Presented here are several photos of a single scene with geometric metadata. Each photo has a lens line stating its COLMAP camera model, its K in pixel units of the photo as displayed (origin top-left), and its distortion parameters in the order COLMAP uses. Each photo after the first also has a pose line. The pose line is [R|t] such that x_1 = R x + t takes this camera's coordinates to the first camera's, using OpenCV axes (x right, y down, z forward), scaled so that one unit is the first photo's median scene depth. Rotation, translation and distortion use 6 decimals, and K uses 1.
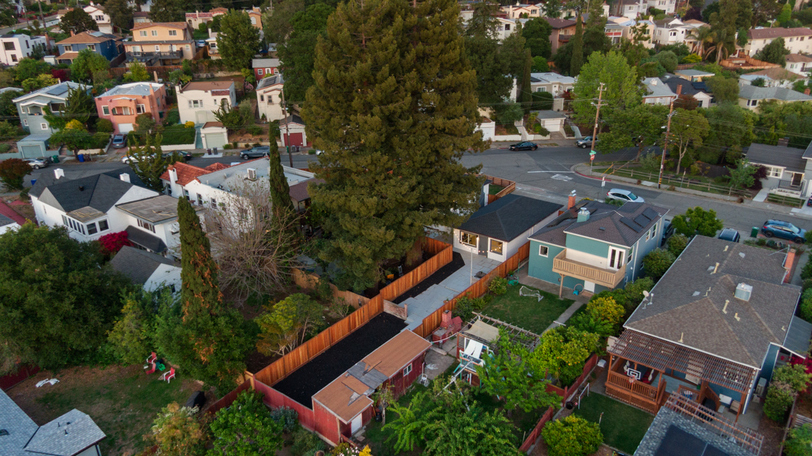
lens RADIAL K [[579.4, 0, 408.3], [0, 579.4, 229.8], [0, 0, 1]] dist [0.043692, -0.062534]
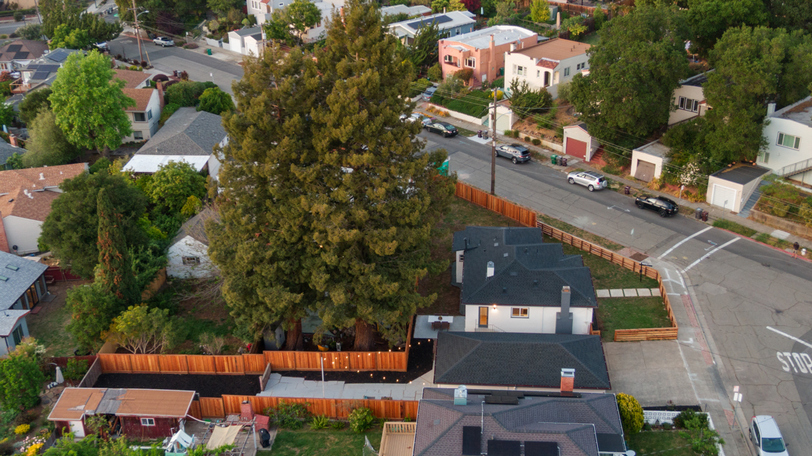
lens RADIAL K [[874.5, 0, 409.9], [0, 874.5, 229.4], [0, 0, 1]] dist [0.014527, 0.000000]
pose [[0.551699, 0.363672, -0.750580, 0.896201], [-0.312674, 0.924481, 0.218106, -0.382090], [0.773216, 0.114359, 0.623746, 0.257309]]
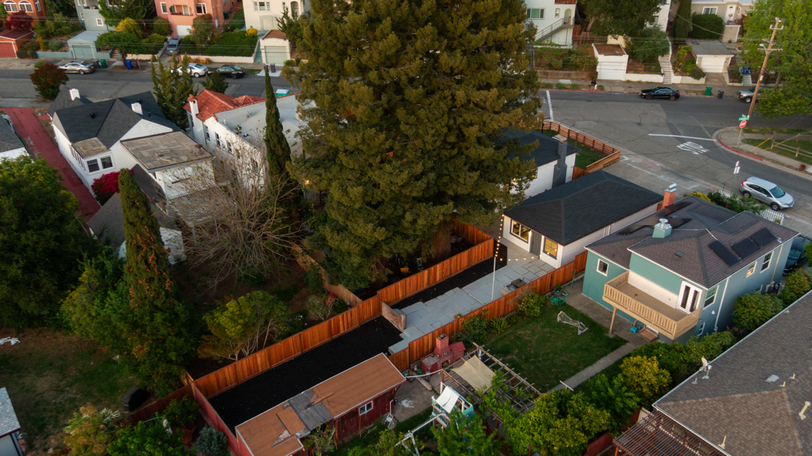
lens RADIAL K [[689.4, 0, 408.9], [0, 689.4, 229.1], [0, 0, 1]] dist [0.029901, -0.006726]
pose [[0.967688, 0.133392, -0.213978, 0.163415], [-0.104138, 0.984281, 0.142637, -0.106750], [0.229641, -0.115745, 0.966368, 0.073769]]
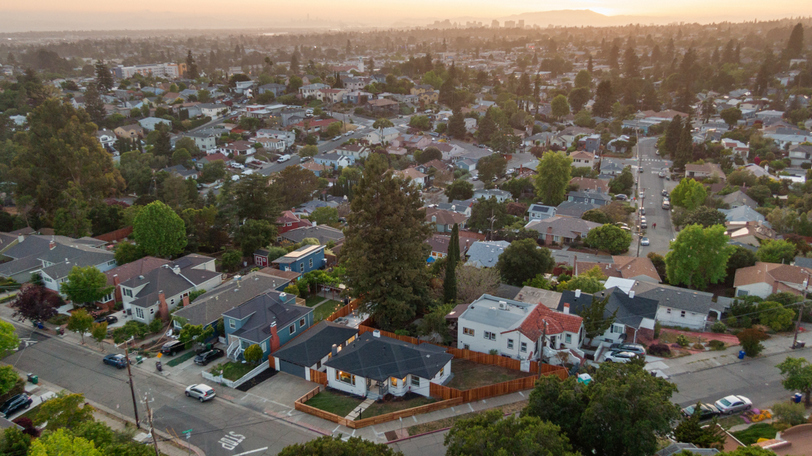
lens RADIAL K [[609.1, 0, 405.8], [0, 609.1, 235.1], [0, 0, 1]] dist [0.037401, -0.041764]
pose [[-0.988001, 0.067141, -0.139088, 0.163922], [-0.042809, 0.746226, 0.664315, -1.282991], [0.148394, 0.662298, -0.734398, 2.092229]]
